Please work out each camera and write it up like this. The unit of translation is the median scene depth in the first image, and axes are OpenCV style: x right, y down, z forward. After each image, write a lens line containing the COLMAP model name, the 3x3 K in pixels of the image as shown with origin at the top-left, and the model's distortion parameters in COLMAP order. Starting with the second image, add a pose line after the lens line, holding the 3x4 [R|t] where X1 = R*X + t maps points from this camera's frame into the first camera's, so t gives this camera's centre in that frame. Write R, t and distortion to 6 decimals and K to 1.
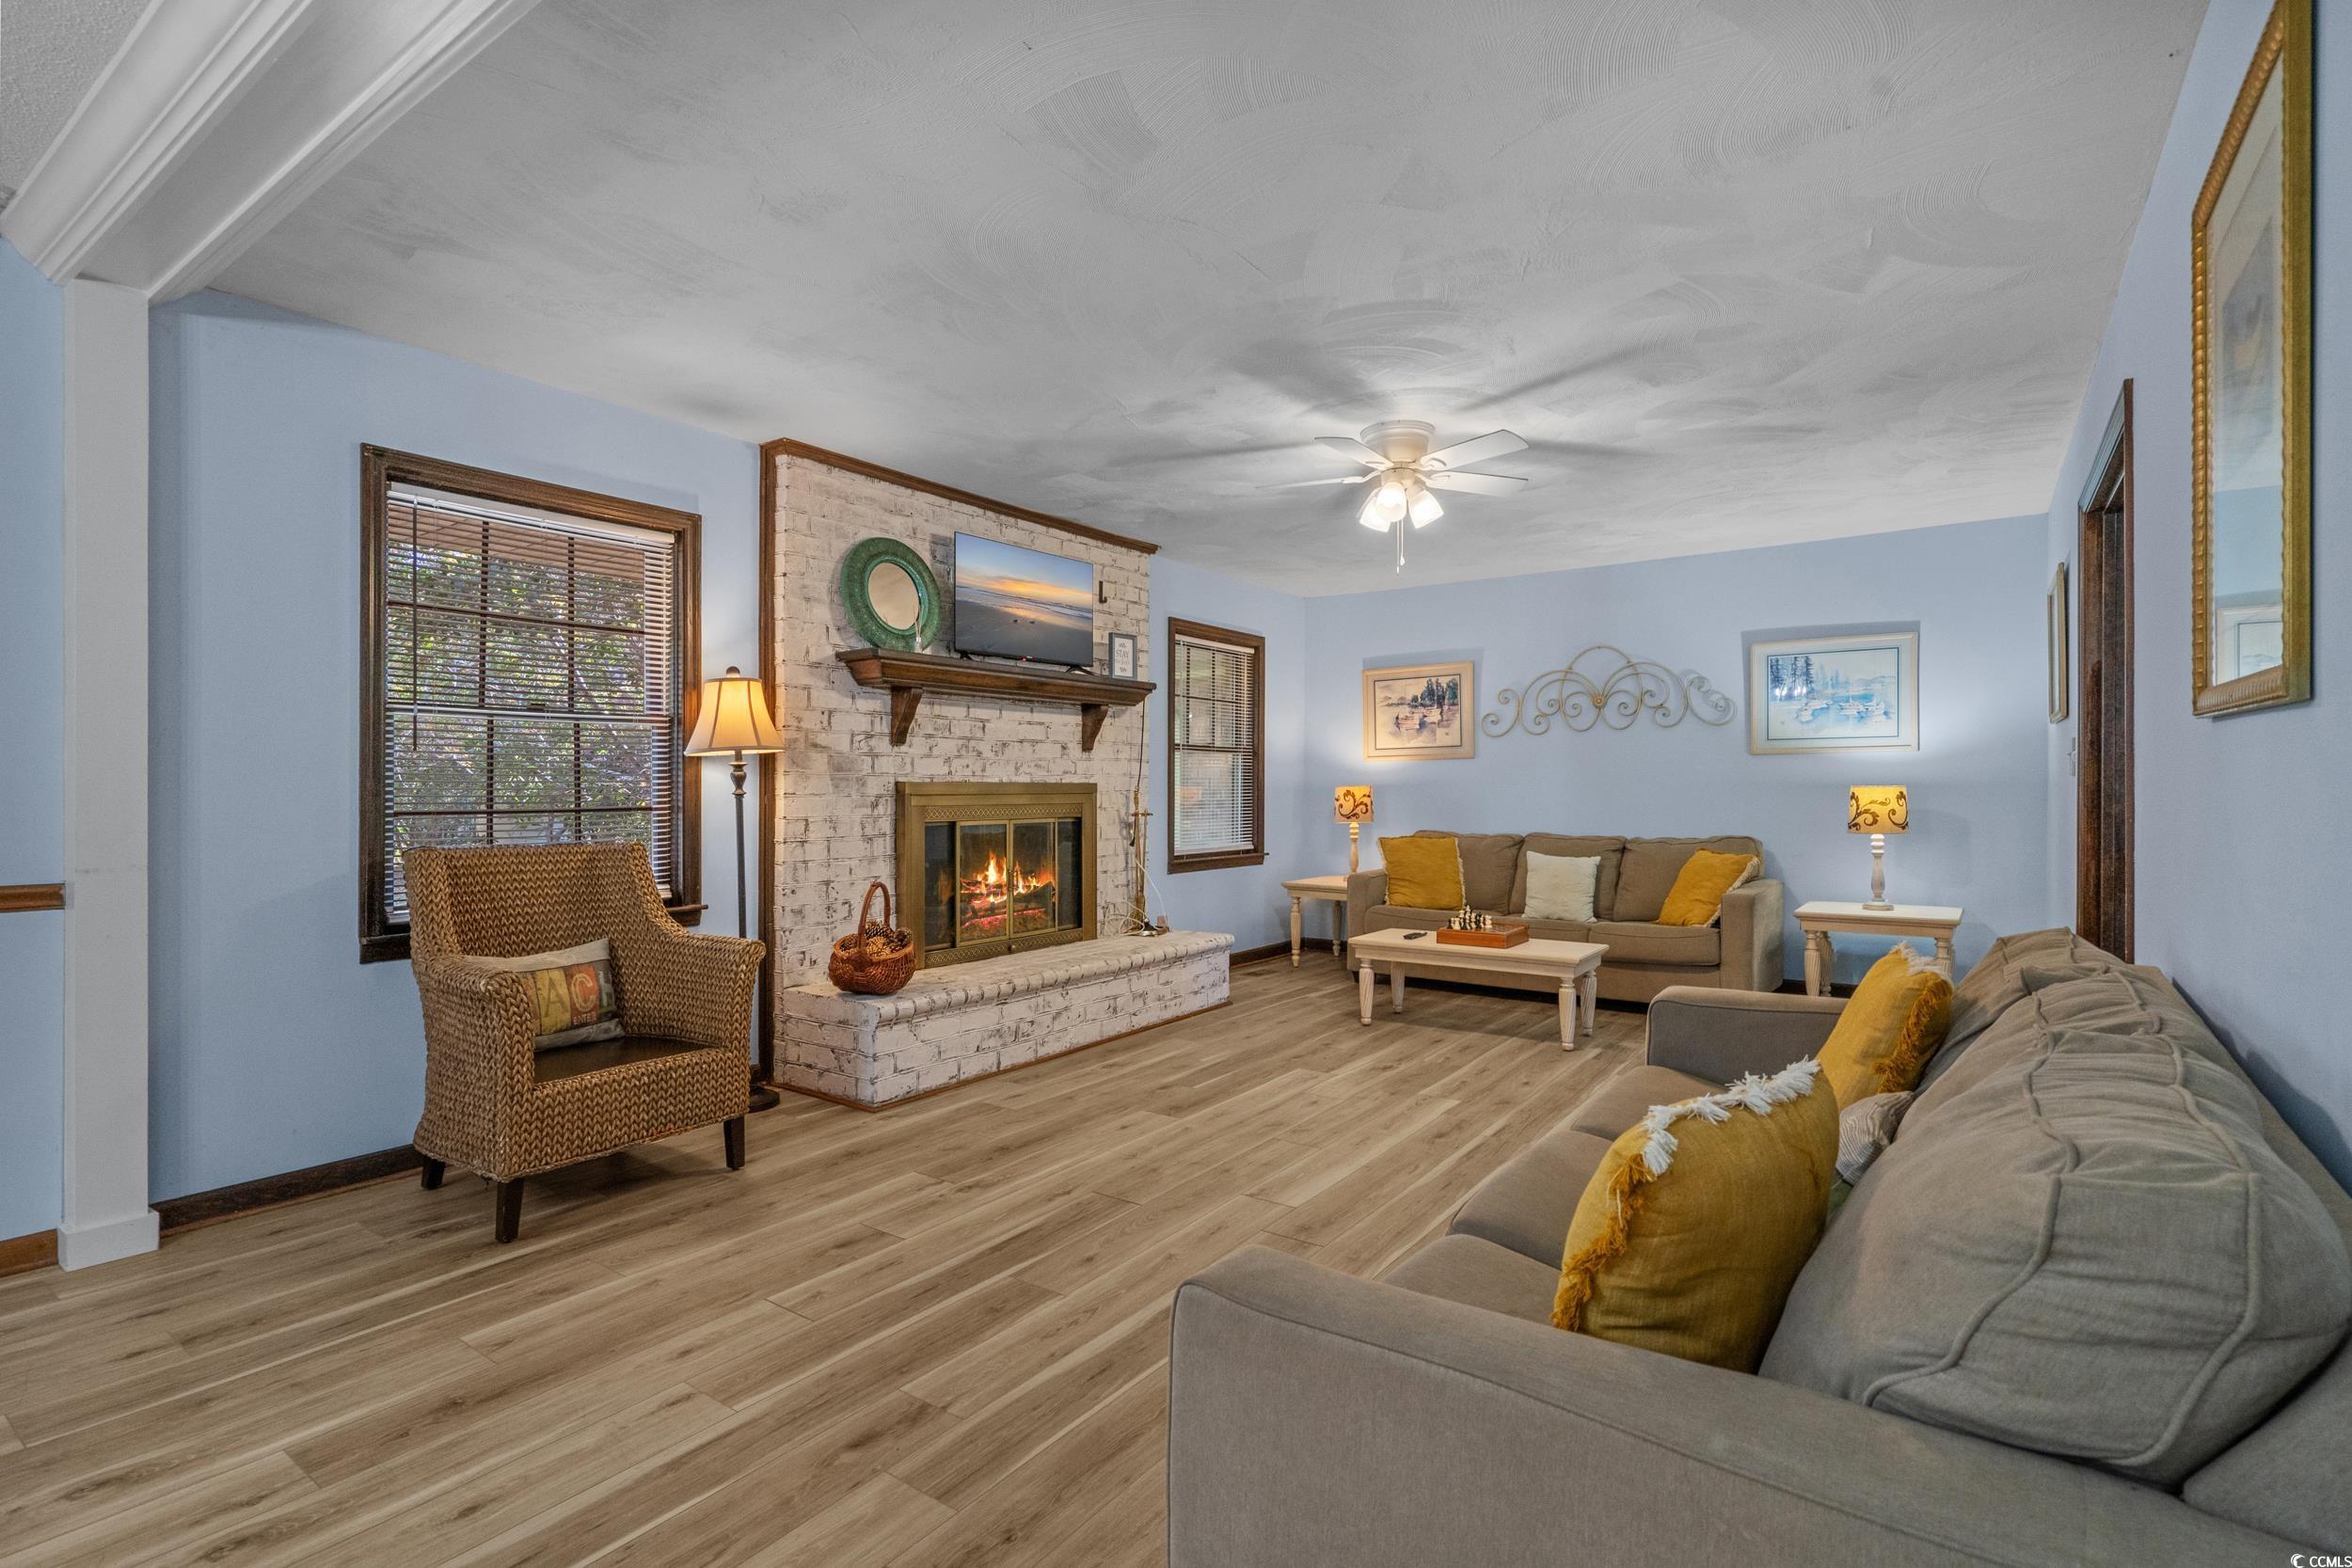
lens RADIAL K [[1103.4, 0, 1213.5], [0, 1103.4, 783.2], [0, 0, 1]] dist [-0.000261, -0.000446]
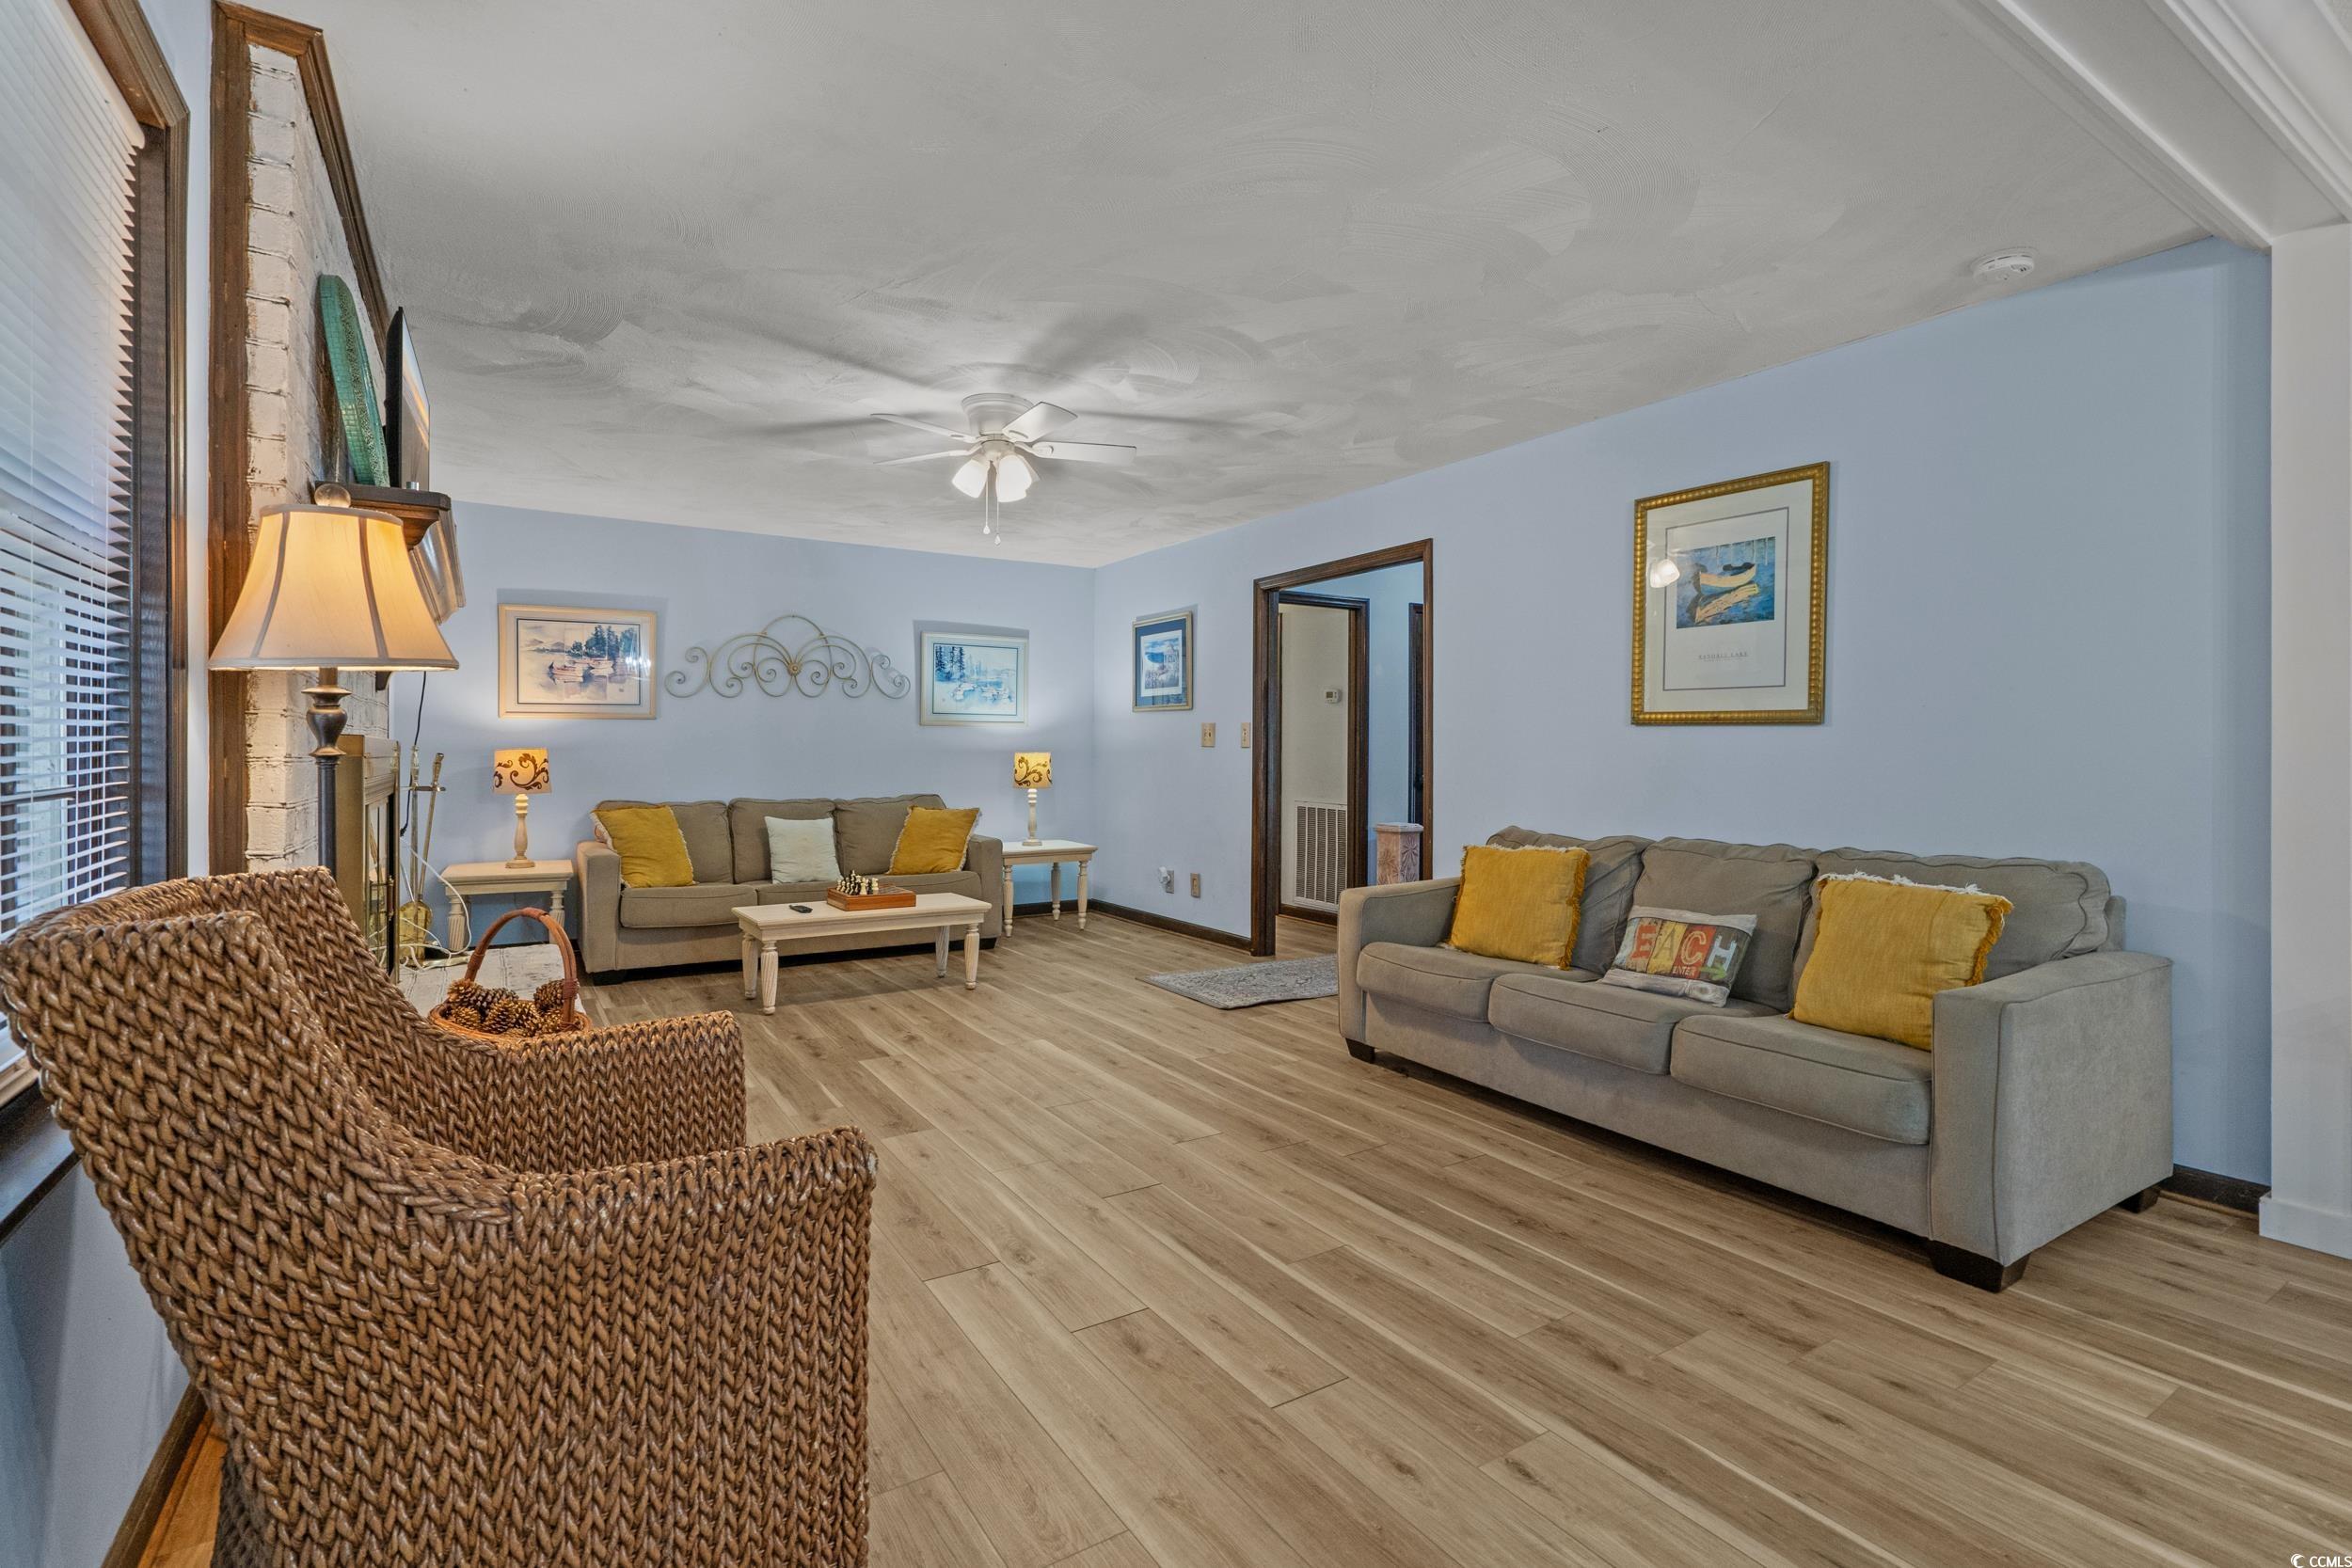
lens RADIAL K [[1055.3, 0, 1156.8], [0, 1055.3, 750.9], [0, 0, 1]] dist [-0.014101, 0.001058]
pose [[0.396923, 0.007196, 0.917824, -0.557043], [-0.008005, 0.999958, -0.004378, 0.005707], [-0.917817, -0.005610, 0.396964, 0.392284]]
